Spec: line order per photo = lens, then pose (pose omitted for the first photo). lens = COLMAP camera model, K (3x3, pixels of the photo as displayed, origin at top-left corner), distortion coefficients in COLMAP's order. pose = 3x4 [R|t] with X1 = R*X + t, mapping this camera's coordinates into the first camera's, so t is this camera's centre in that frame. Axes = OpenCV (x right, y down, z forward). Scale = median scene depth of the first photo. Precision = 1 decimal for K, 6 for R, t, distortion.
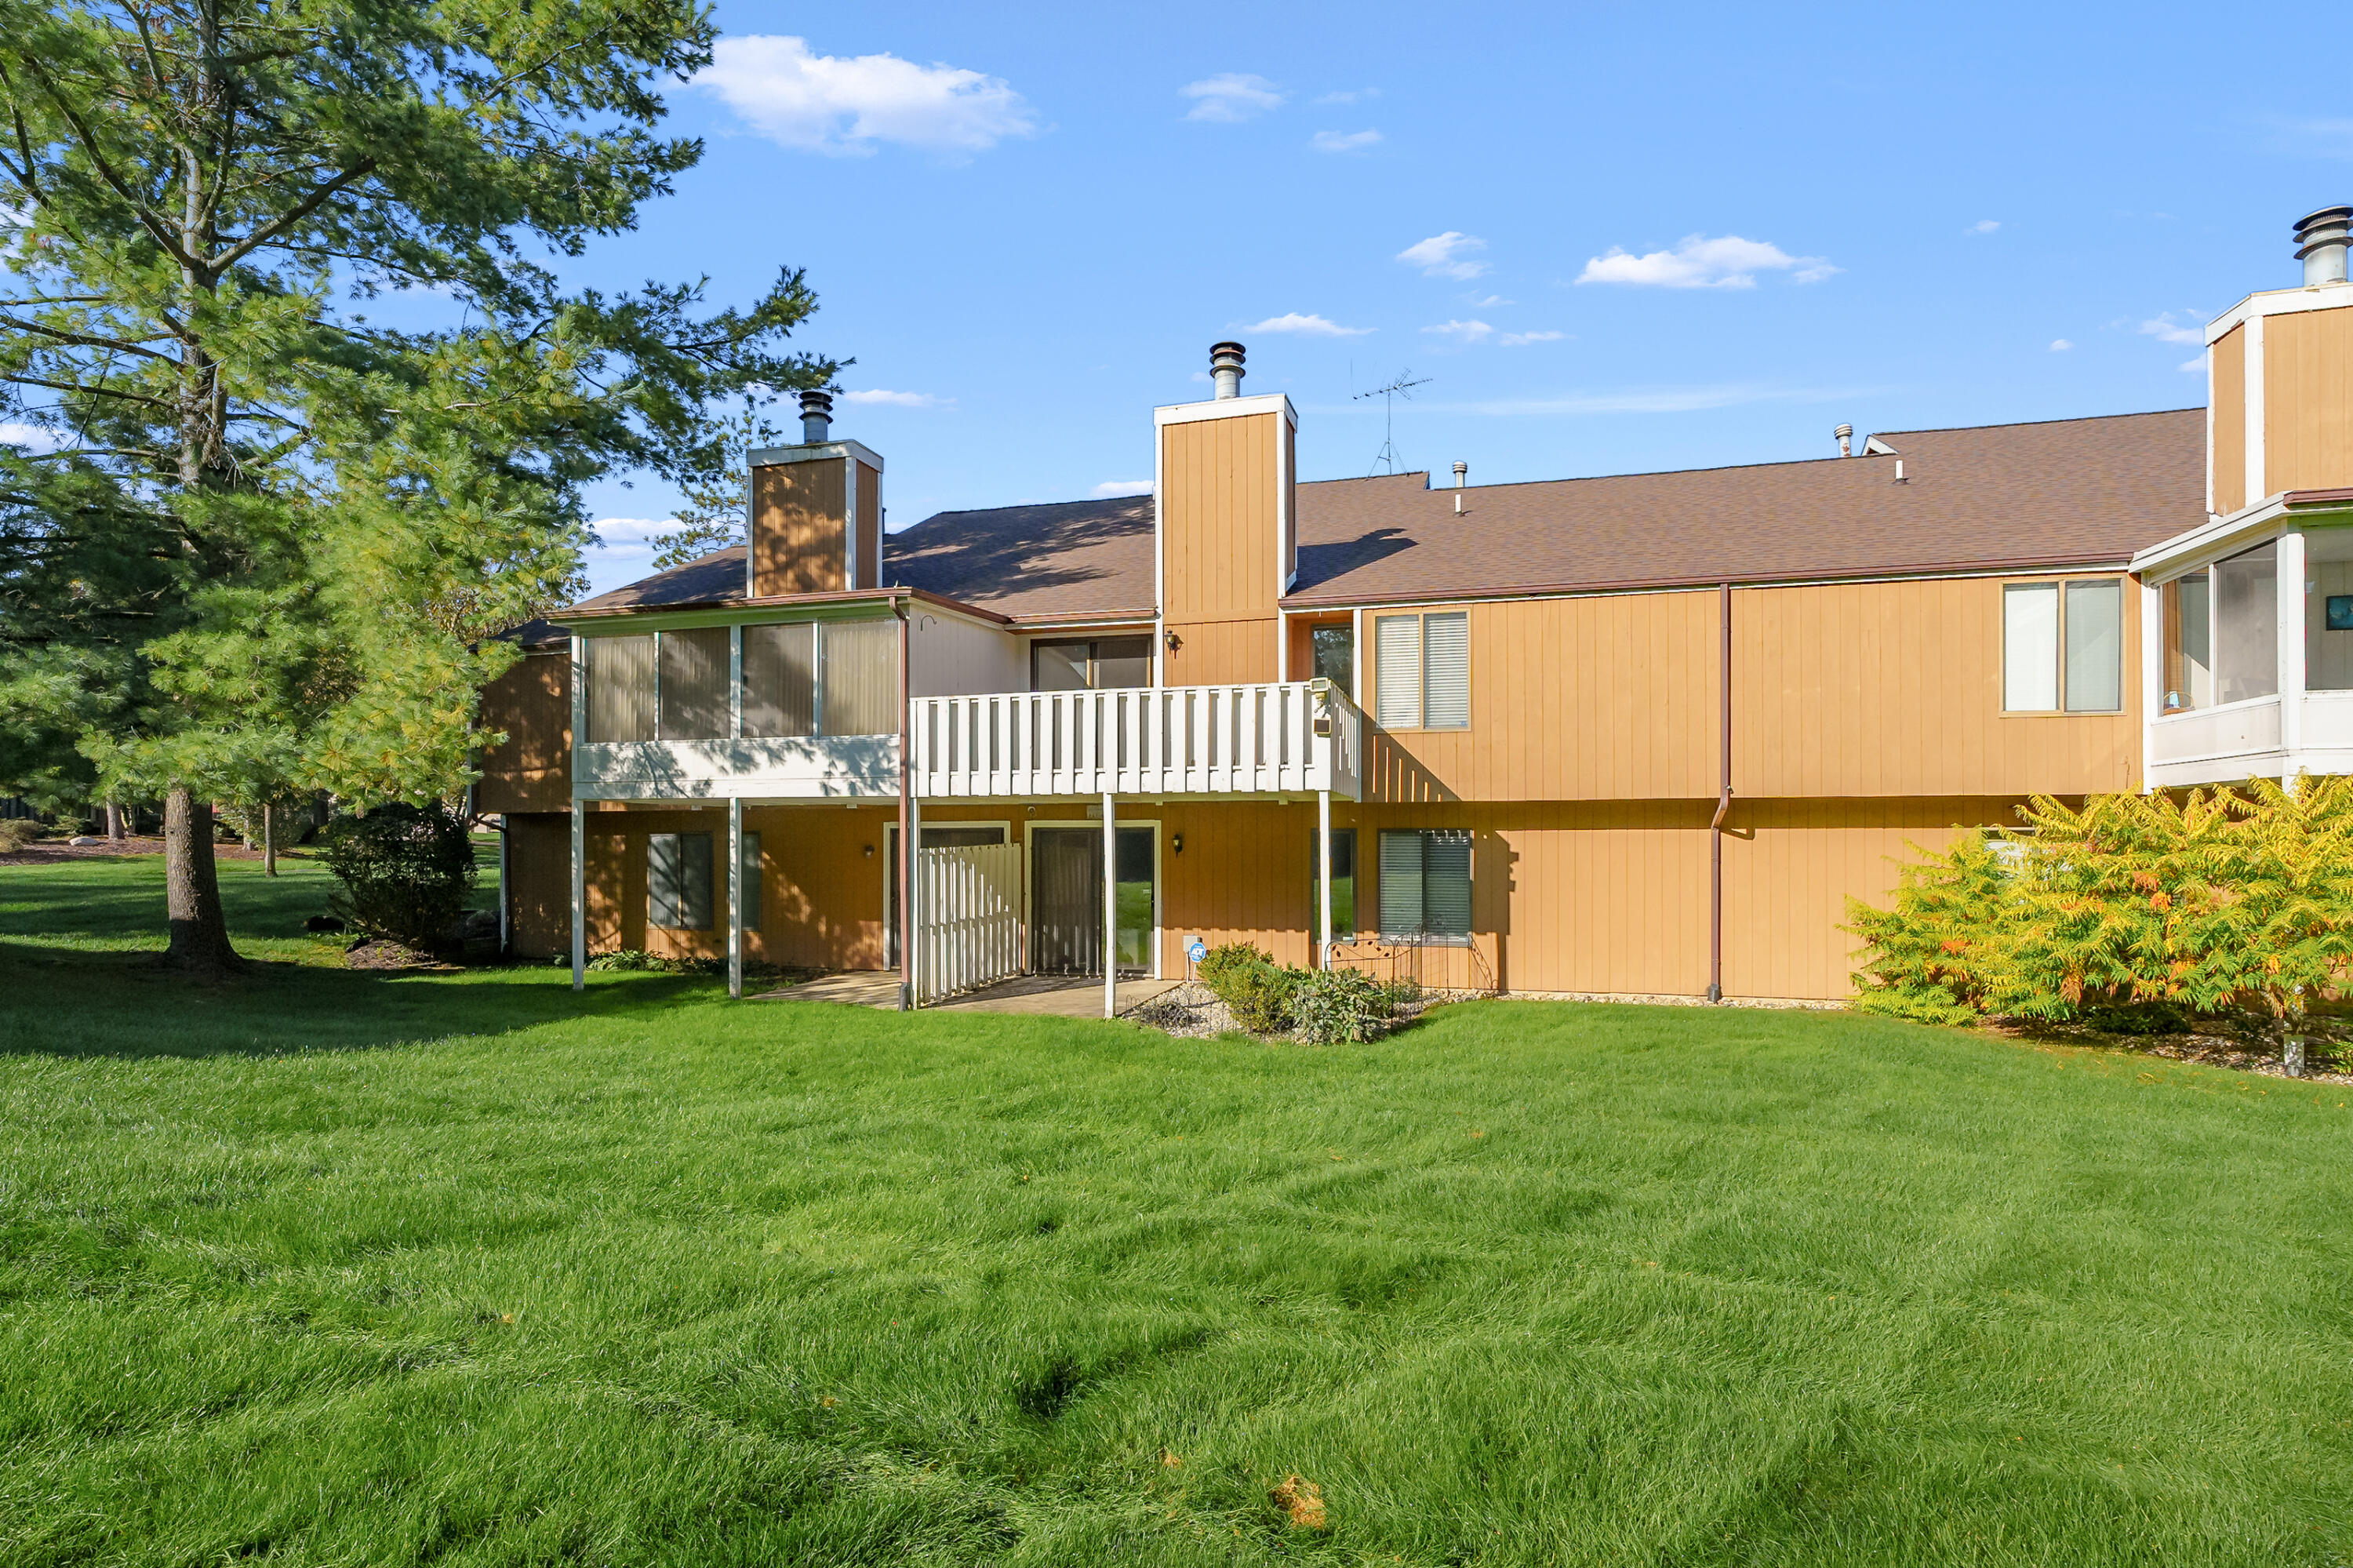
lens RADIAL K [[1125.1, 0, 1199.2], [0, 1125.1, 793.1], [0, 0, 1]] dist [0.000387, 0.001636]
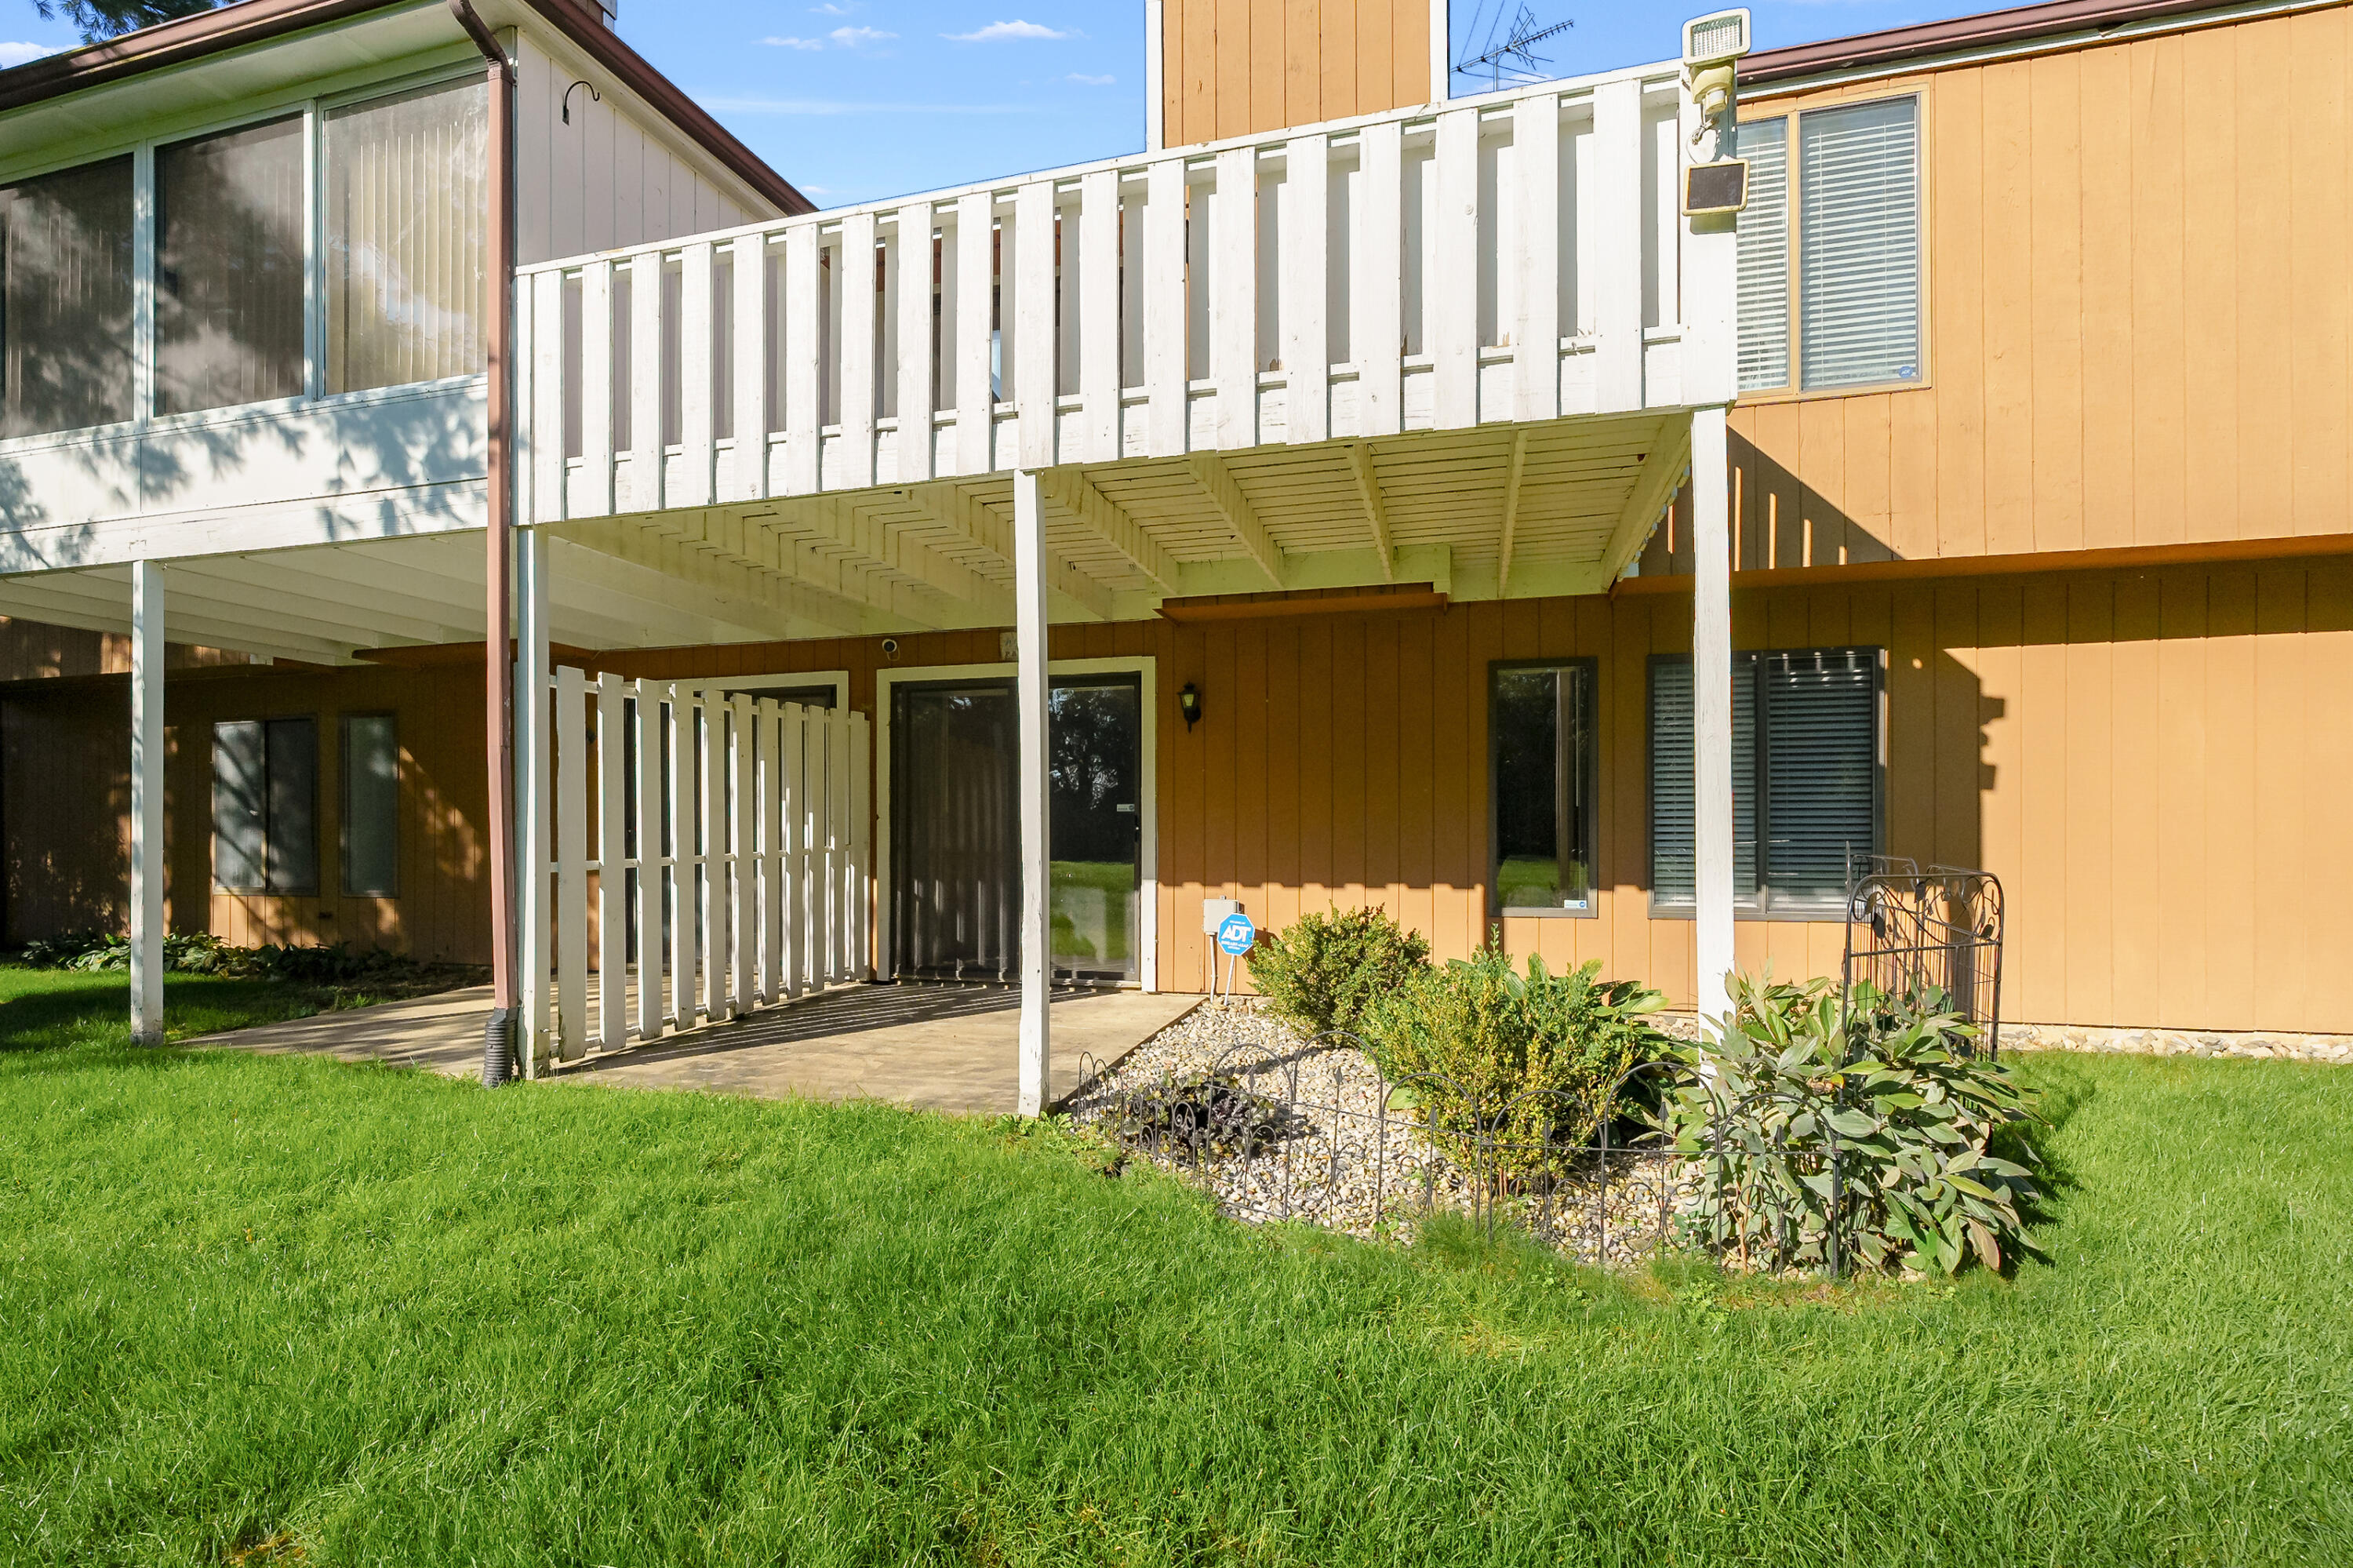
lens RADIAL K [[1125.1, 0, 1155.2], [0, 1125.1, 781.5], [0, 0, 1]] dist [0.000387, 0.001636]
pose [[0.999994, 0.000208, -0.003518, -0.035700], [-0.000221, 0.999993, -0.003604, 0.087176], [0.003517, 0.003605, 0.999987, 0.582322]]
